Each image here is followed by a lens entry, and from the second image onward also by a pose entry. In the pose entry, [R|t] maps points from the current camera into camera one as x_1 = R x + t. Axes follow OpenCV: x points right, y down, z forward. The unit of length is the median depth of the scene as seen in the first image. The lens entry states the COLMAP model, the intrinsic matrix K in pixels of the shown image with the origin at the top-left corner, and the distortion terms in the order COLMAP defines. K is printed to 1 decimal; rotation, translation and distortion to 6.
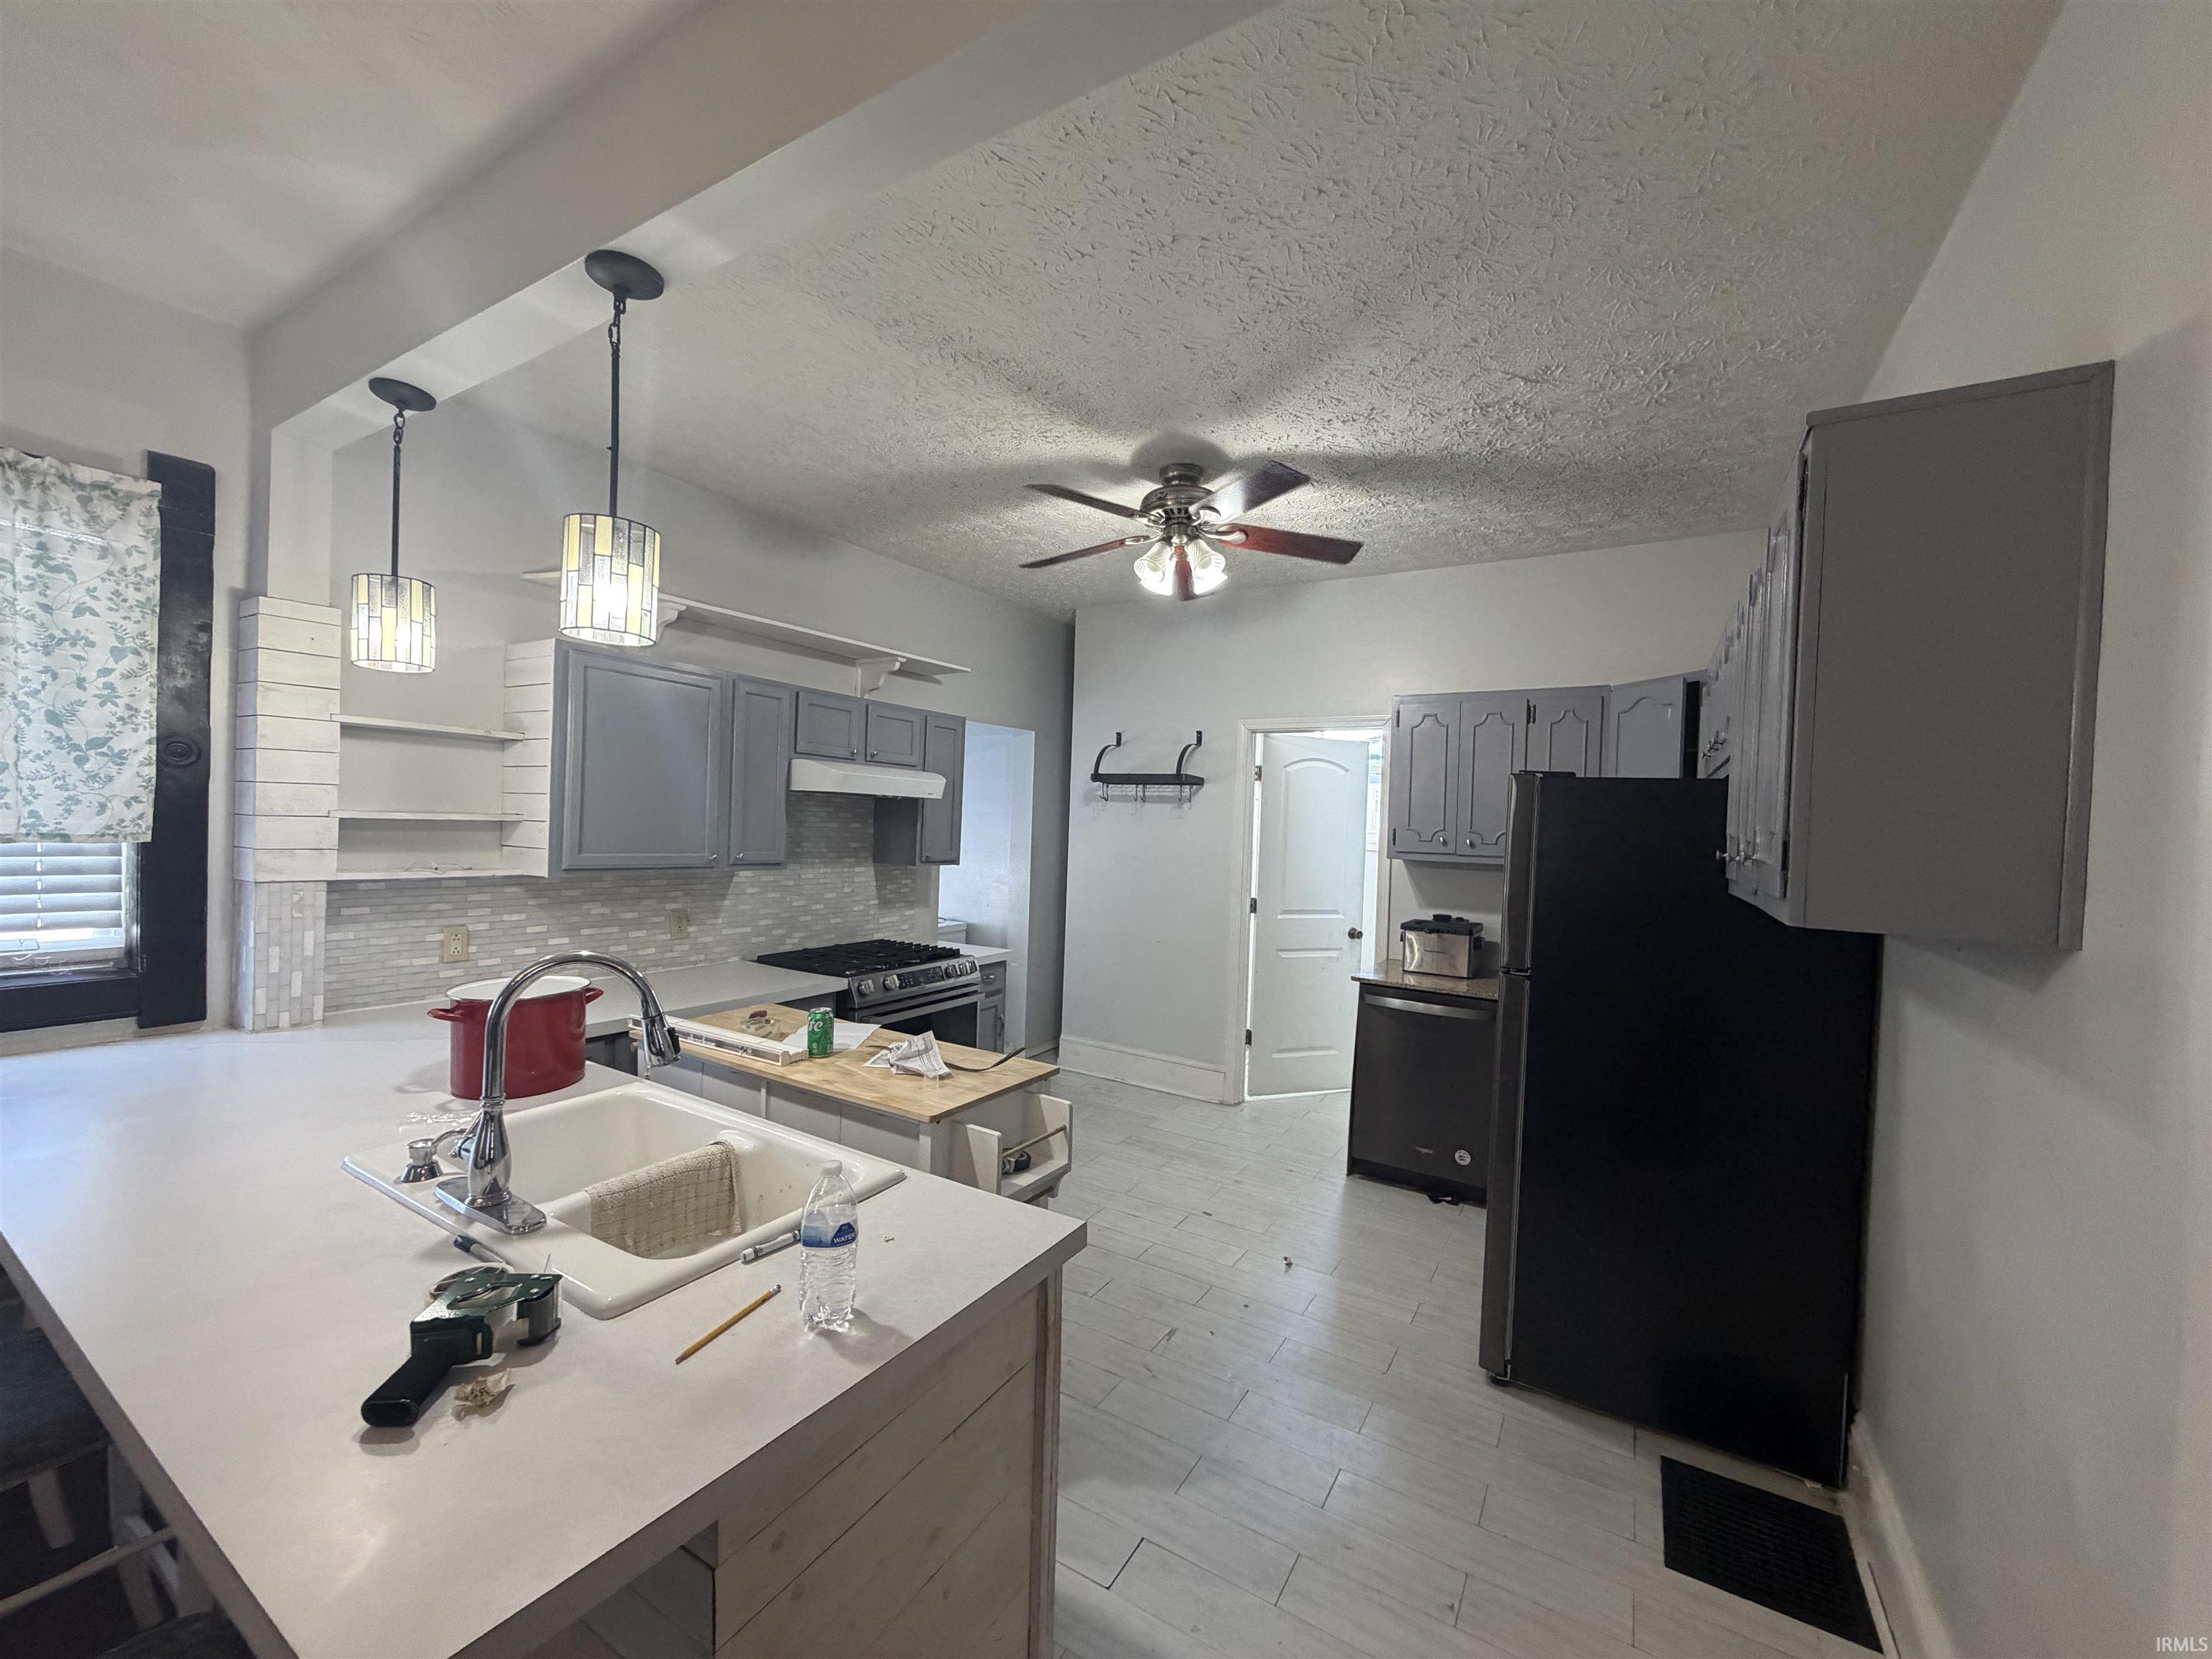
lens RADIAL K [[877.4, 0, 1093.8], [0, 877.4, 834.8], [0, 0, 1]] dist [0.000143, -0.000386]
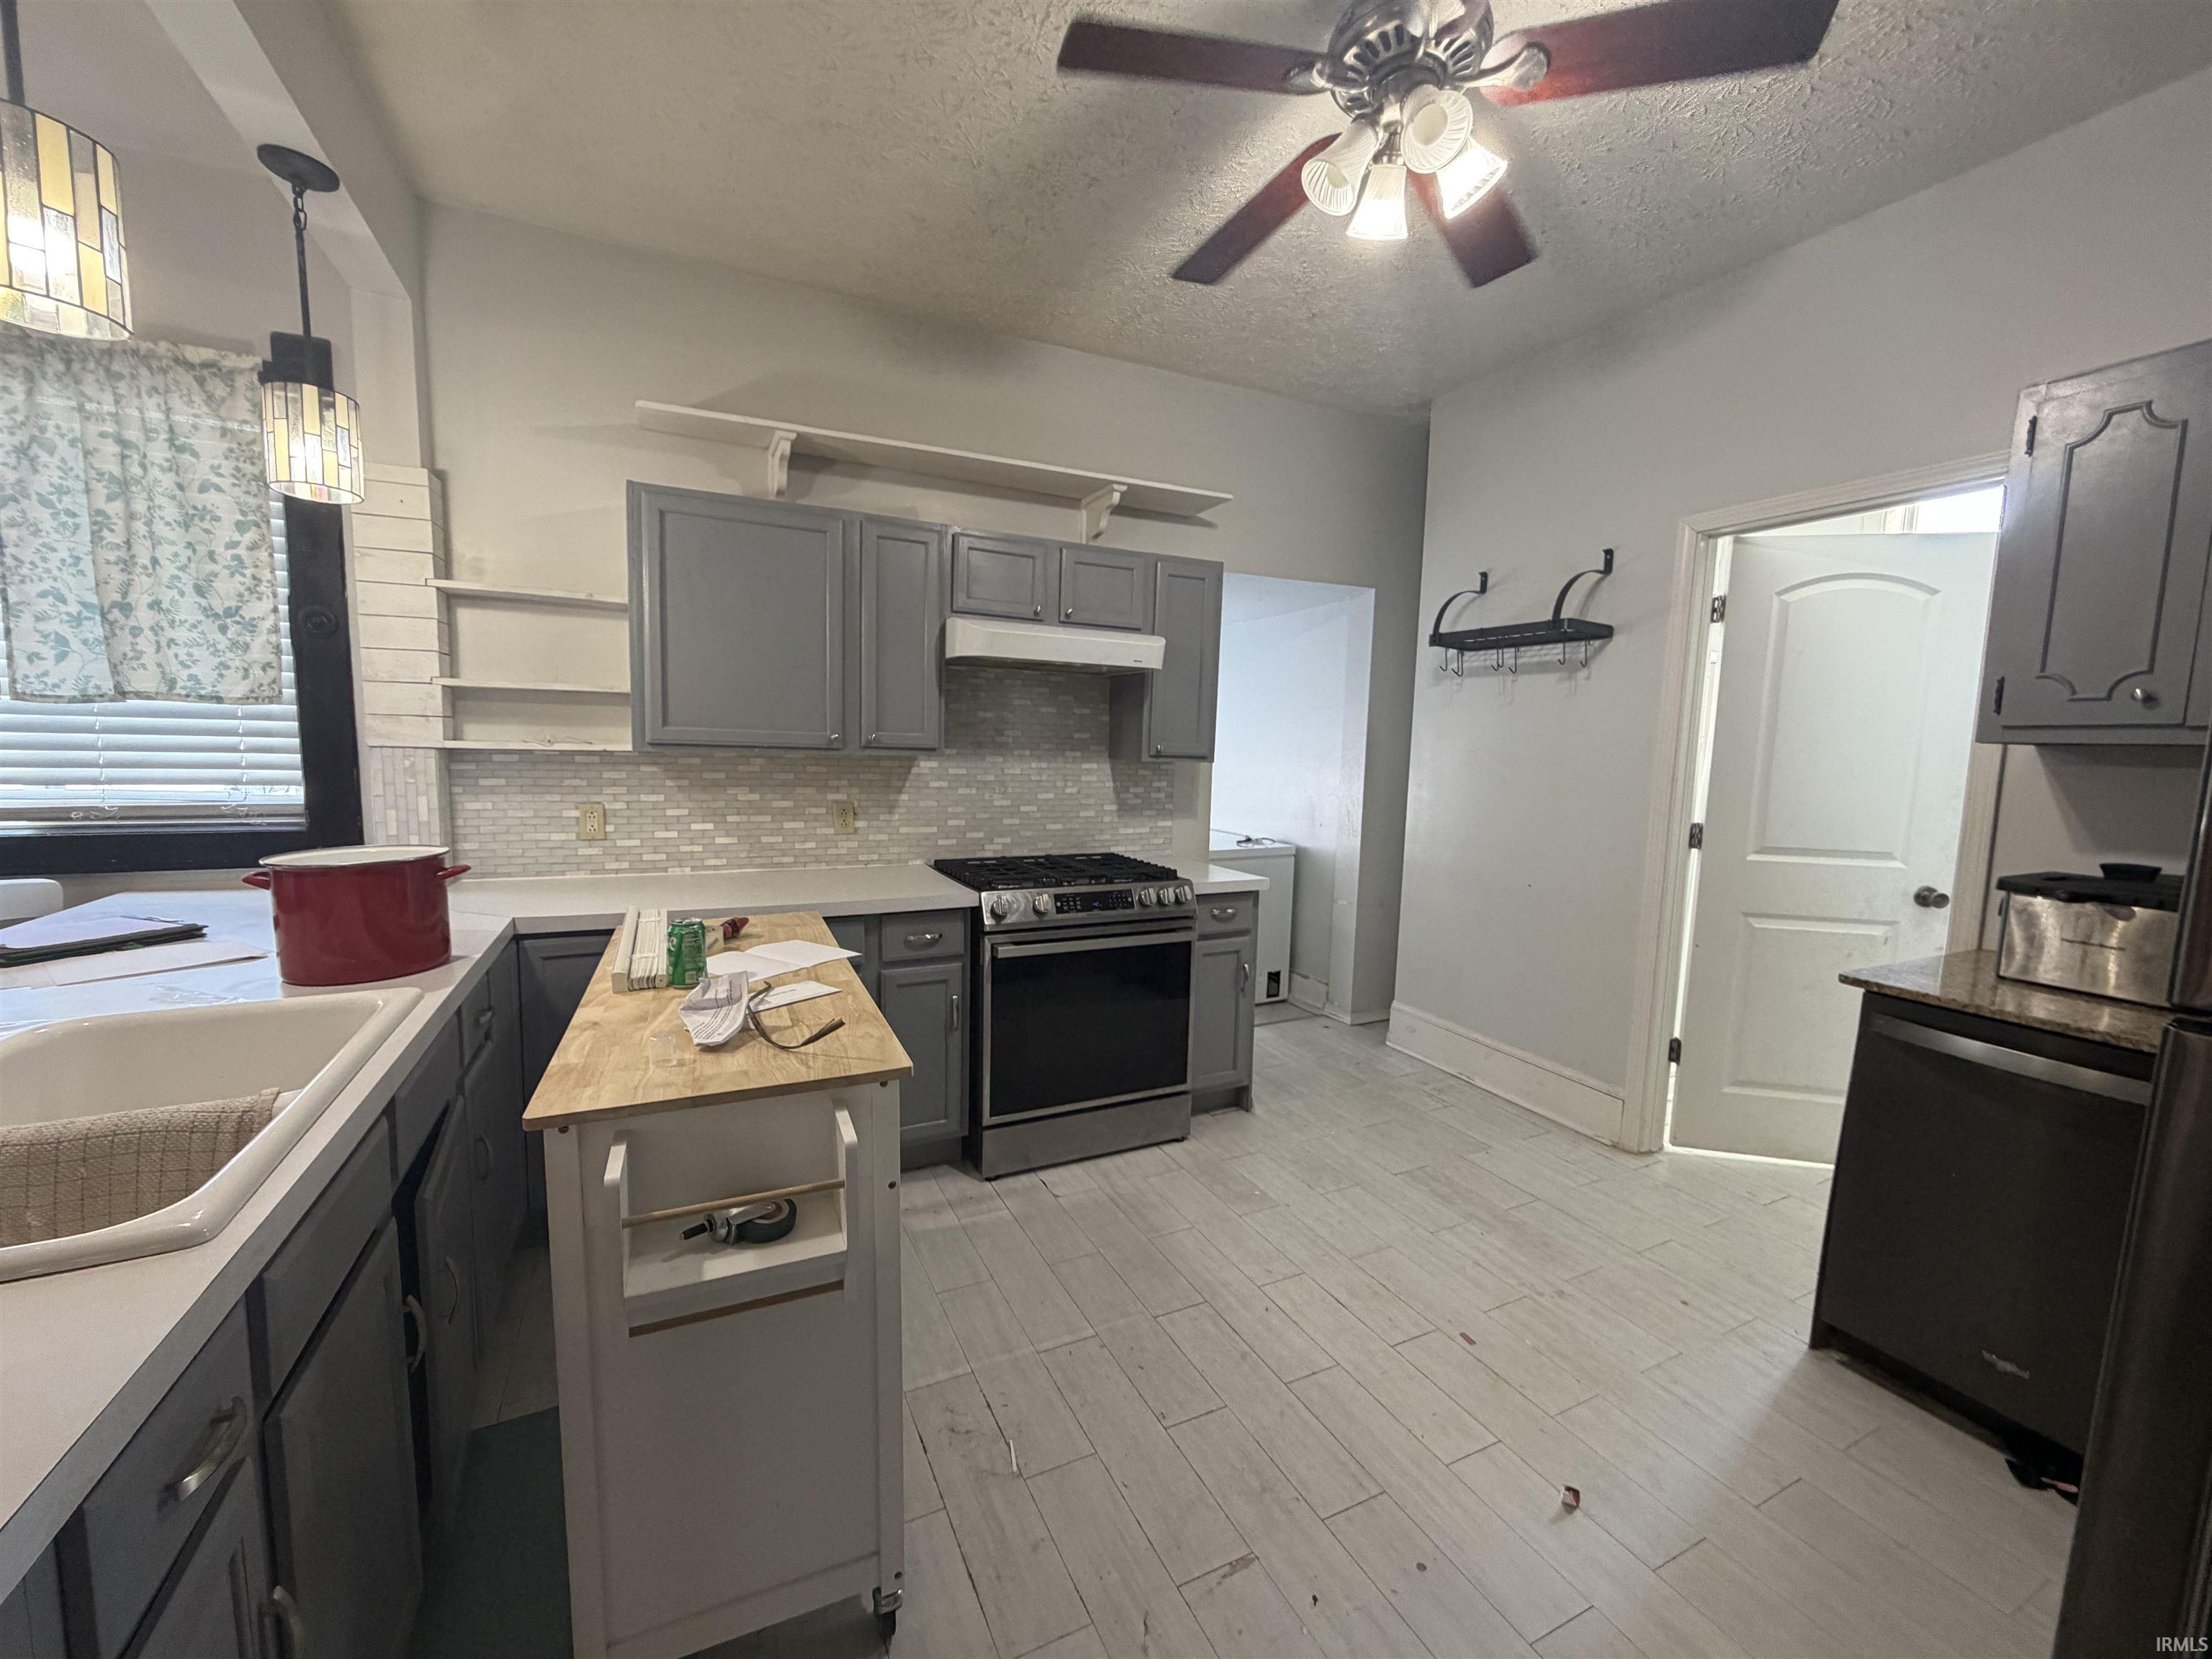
lens RADIAL K [[877.4, 0, 1099.7], [0, 877.4, 833.0], [0, 0, 1]] dist [0.000143, -0.000386]
pose [[0.842882, 0.043207, -0.536360, 0.206947], [-0.004201, 0.997269, 0.073734, 0.047439], [0.538081, -0.059896, 0.840762, 0.365756]]
